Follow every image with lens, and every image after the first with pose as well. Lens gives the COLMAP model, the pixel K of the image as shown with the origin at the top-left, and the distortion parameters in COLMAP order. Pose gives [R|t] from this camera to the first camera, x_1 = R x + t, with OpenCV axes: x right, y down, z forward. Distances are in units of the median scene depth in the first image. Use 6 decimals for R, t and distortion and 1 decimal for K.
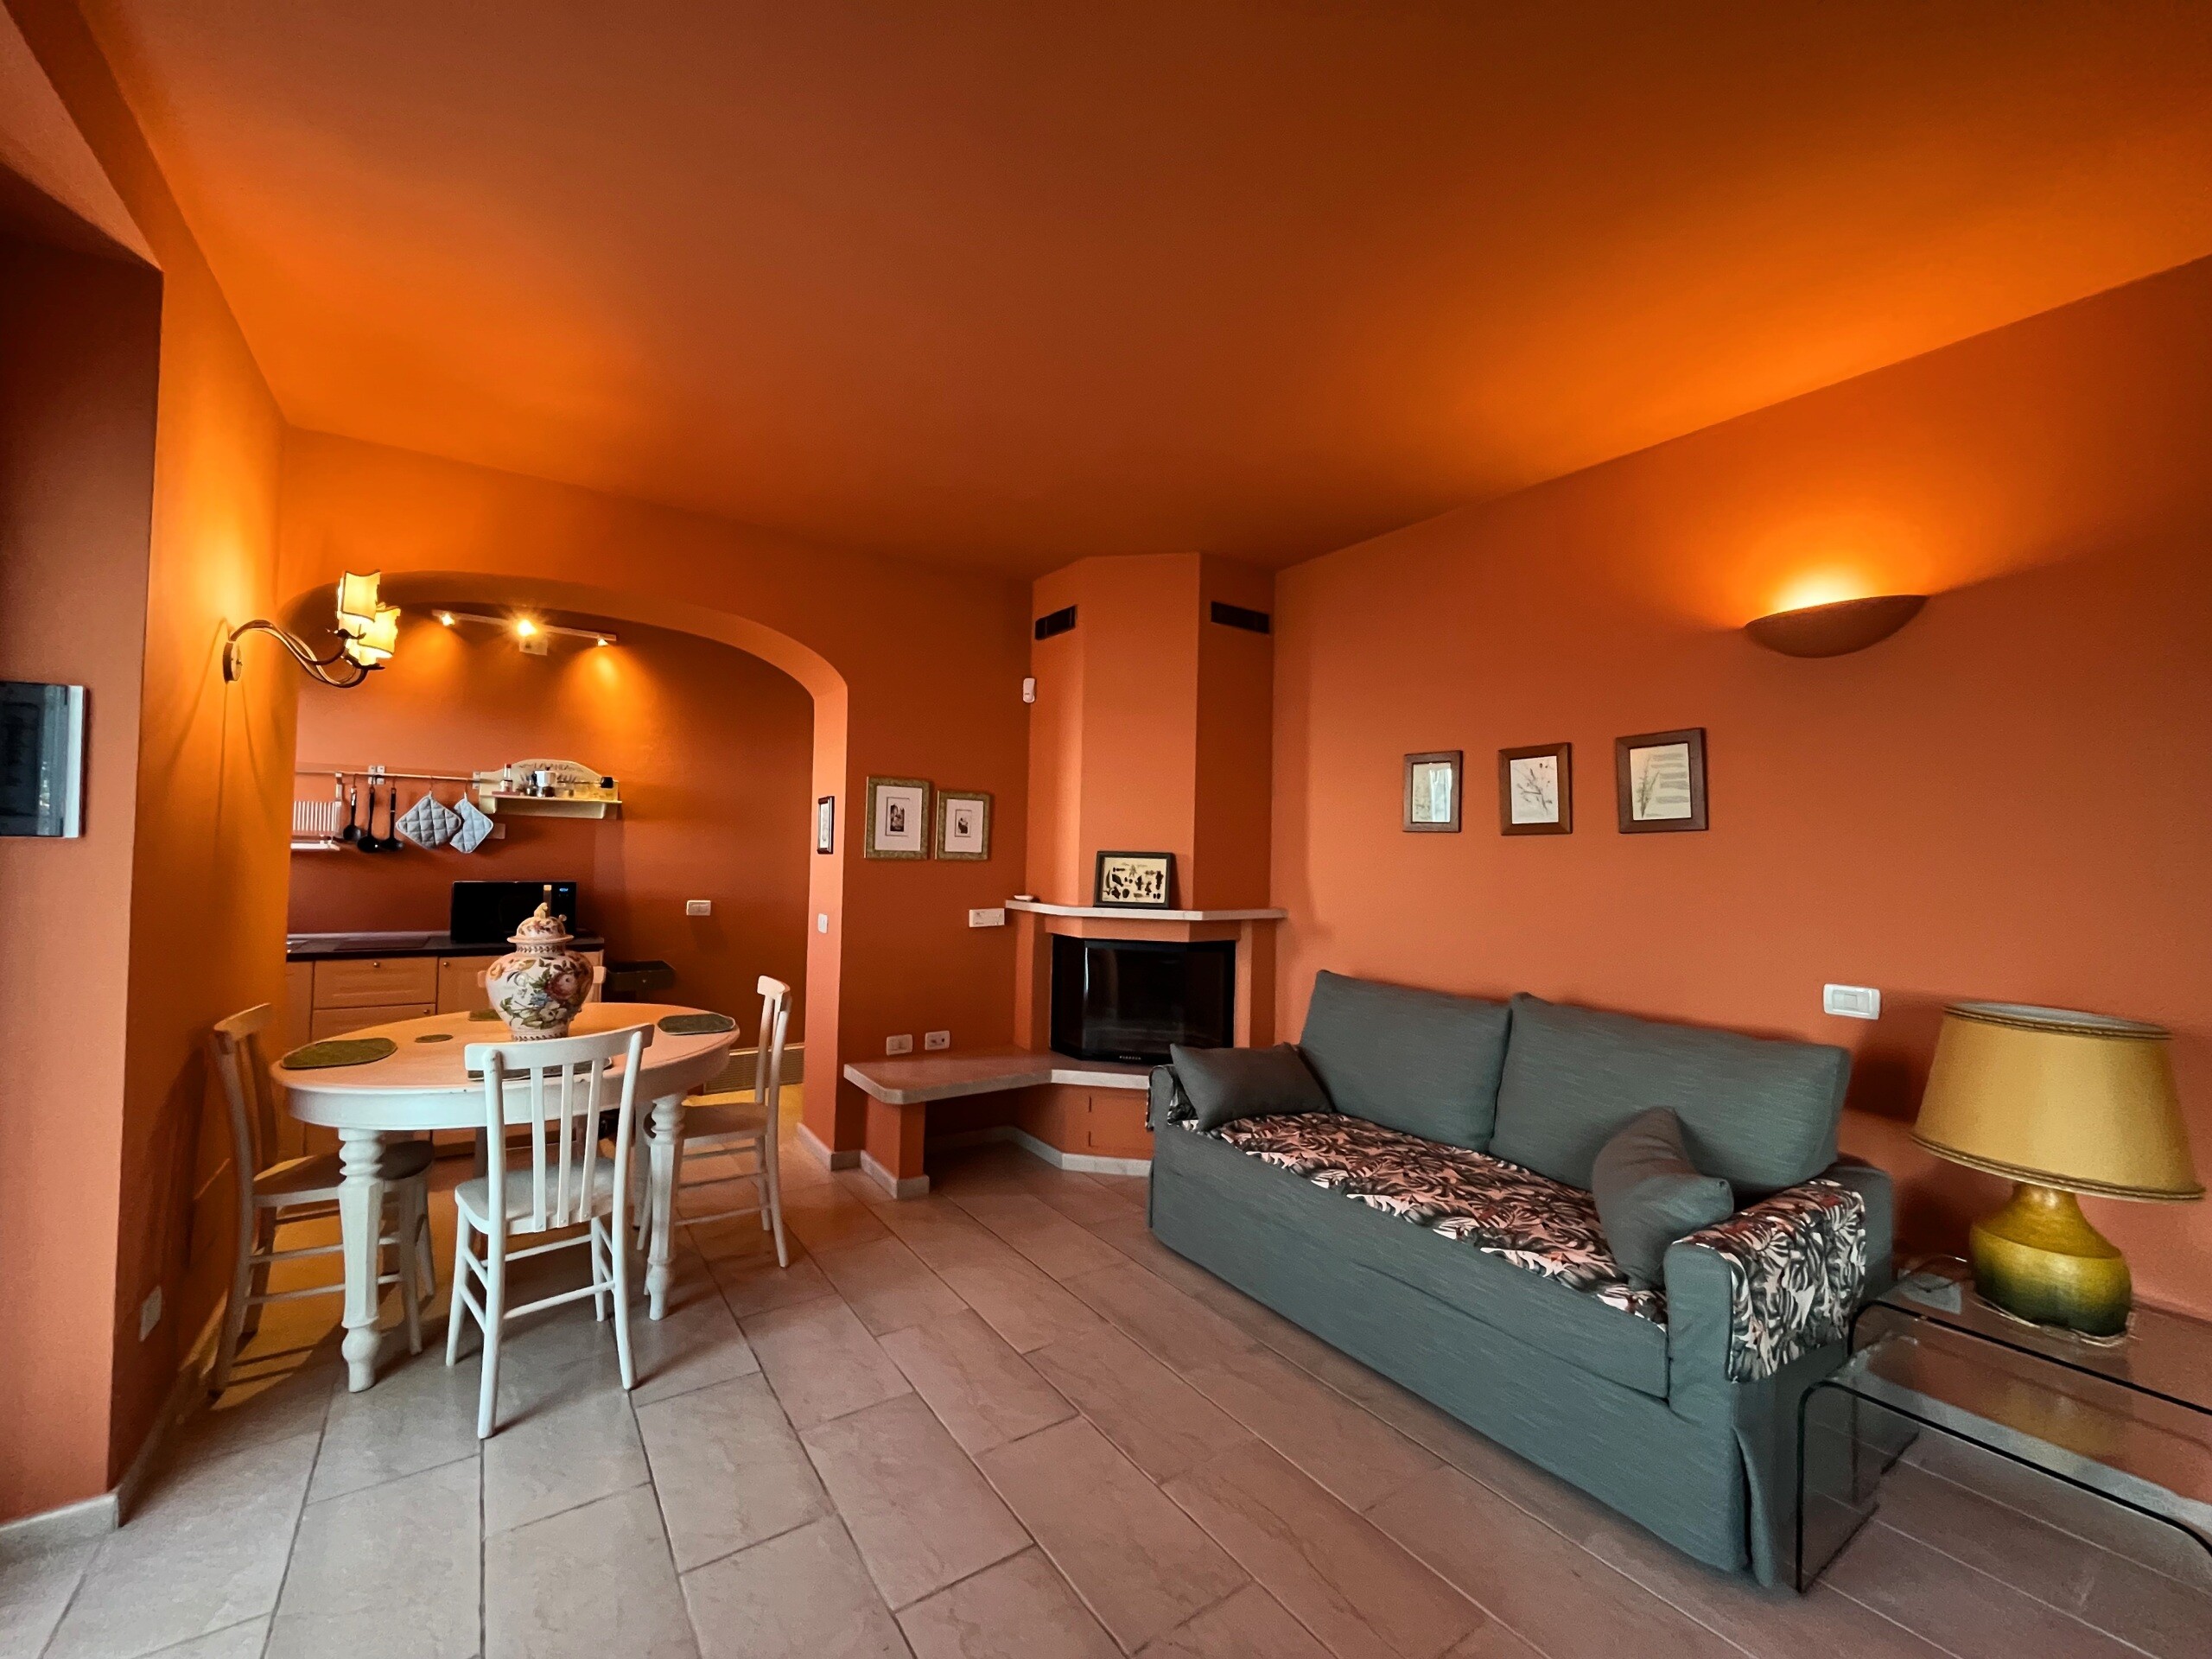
lens RADIAL K [[893.9, 0, 1105.2], [0, 893.9, 836.1], [0, 0, 1]] dist [-0.003107, 0.000228]
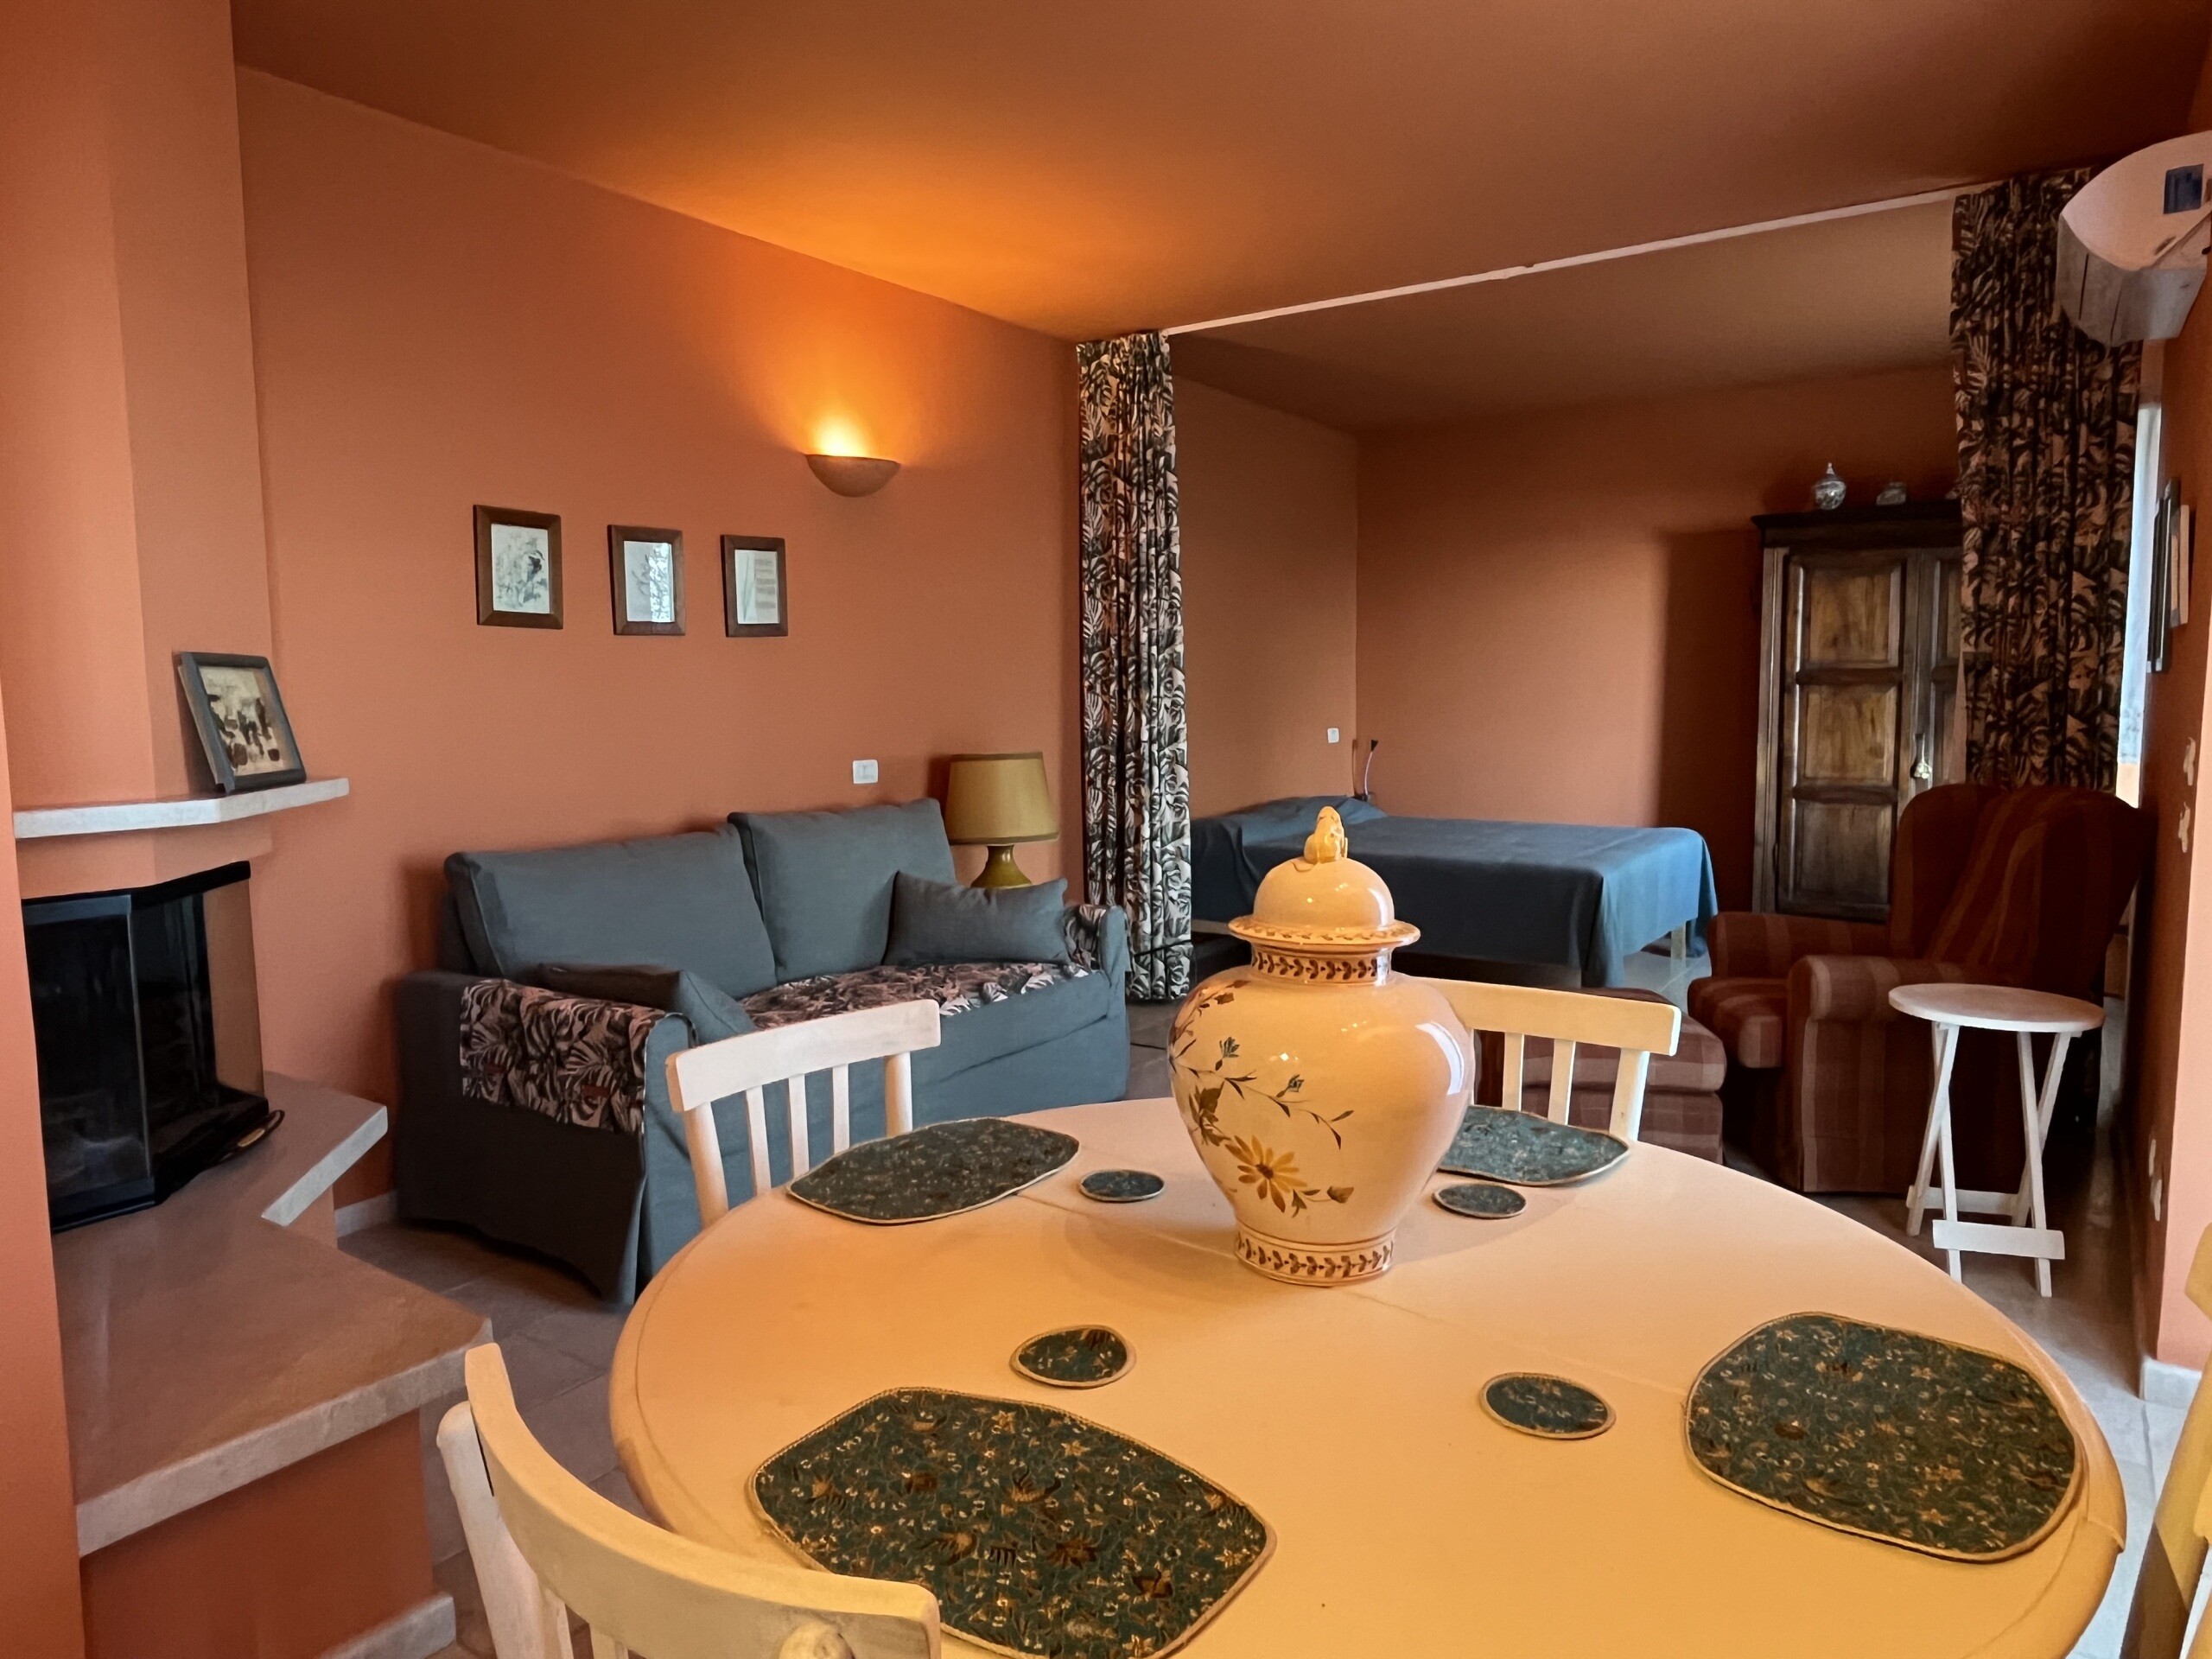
lens RADIAL K [[1376.0, 0, 1096.2], [0, 1376.0, 818.0], [0, 0, 1]] dist [0.000935, -0.000411]
pose [[-0.348466, -0.105293, 0.931389, -0.698378], [-0.011711, 0.994082, 0.107998, 0.019751], [-0.937248, 0.026726, -0.347637, 0.835059]]
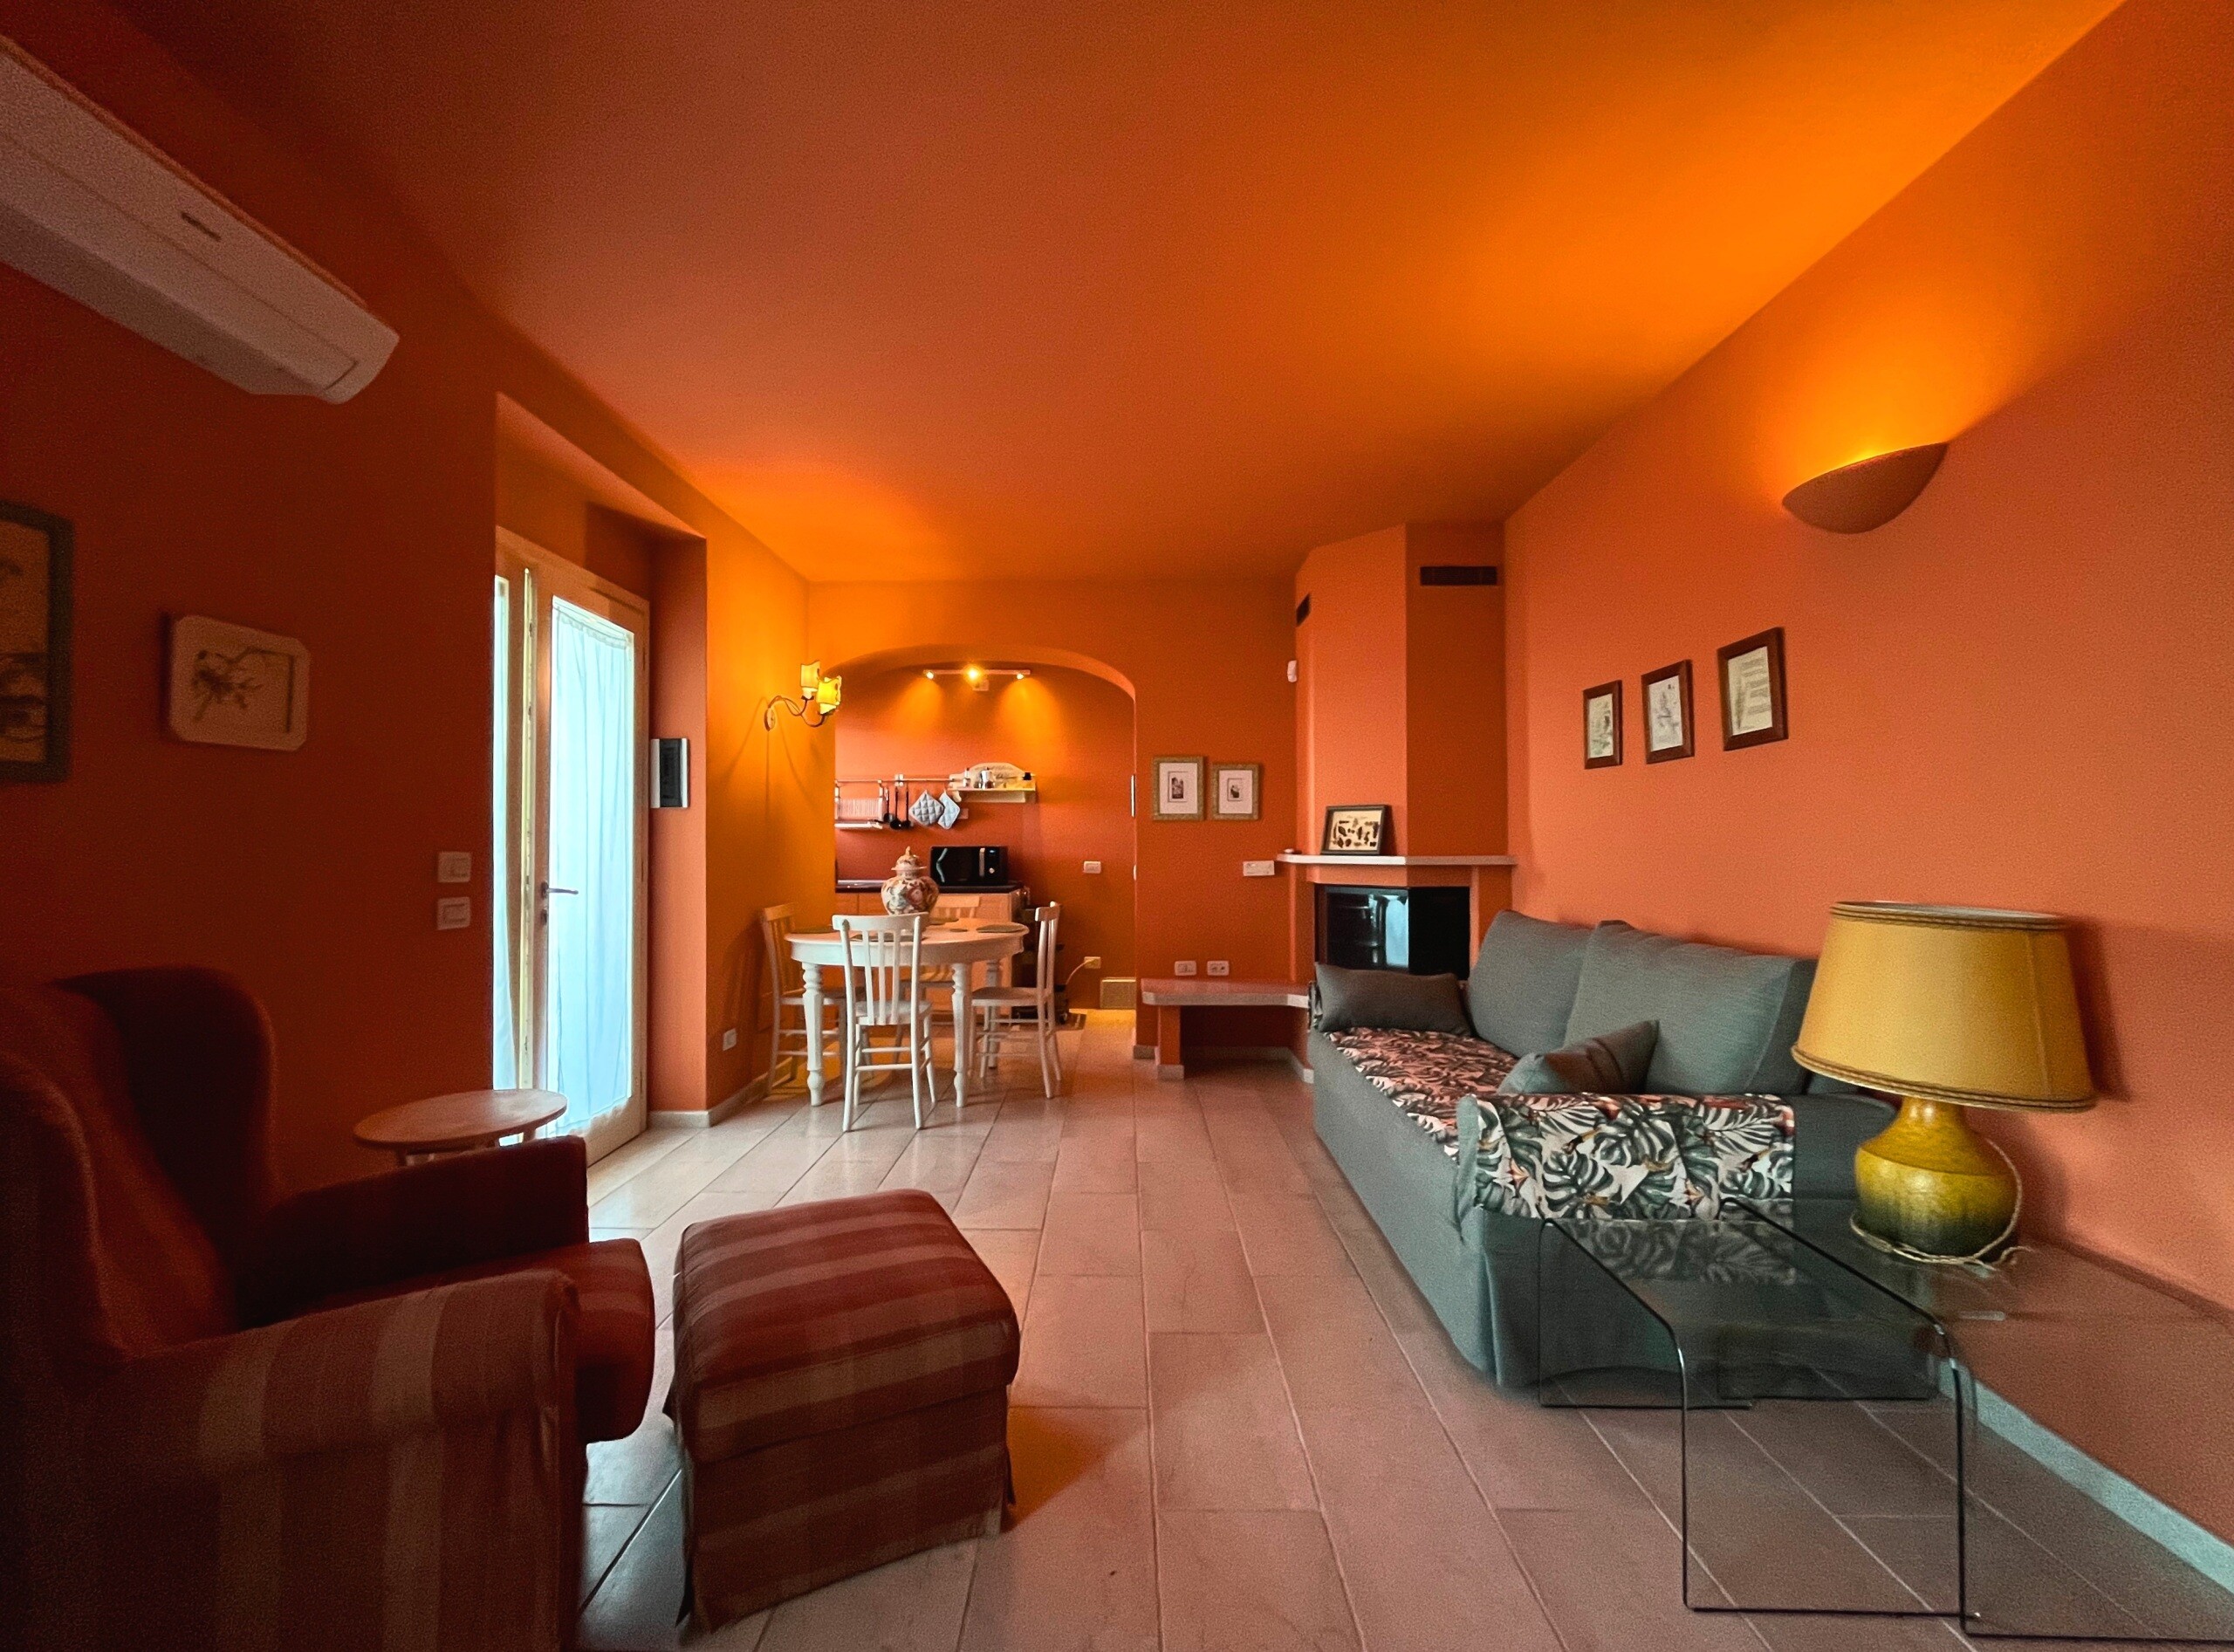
lens RADIAL K [[916.5, 0, 1121.8], [0, 916.5, 837.0], [0, 0, 1]] dist [-0.000385, -0.000135]
pose [[0.819210, -0.027923, -0.572813, 0.442106], [0.032138, 0.999480, -0.002759, 0.050097], [0.572592, -0.016149, 0.819681, -0.104340]]
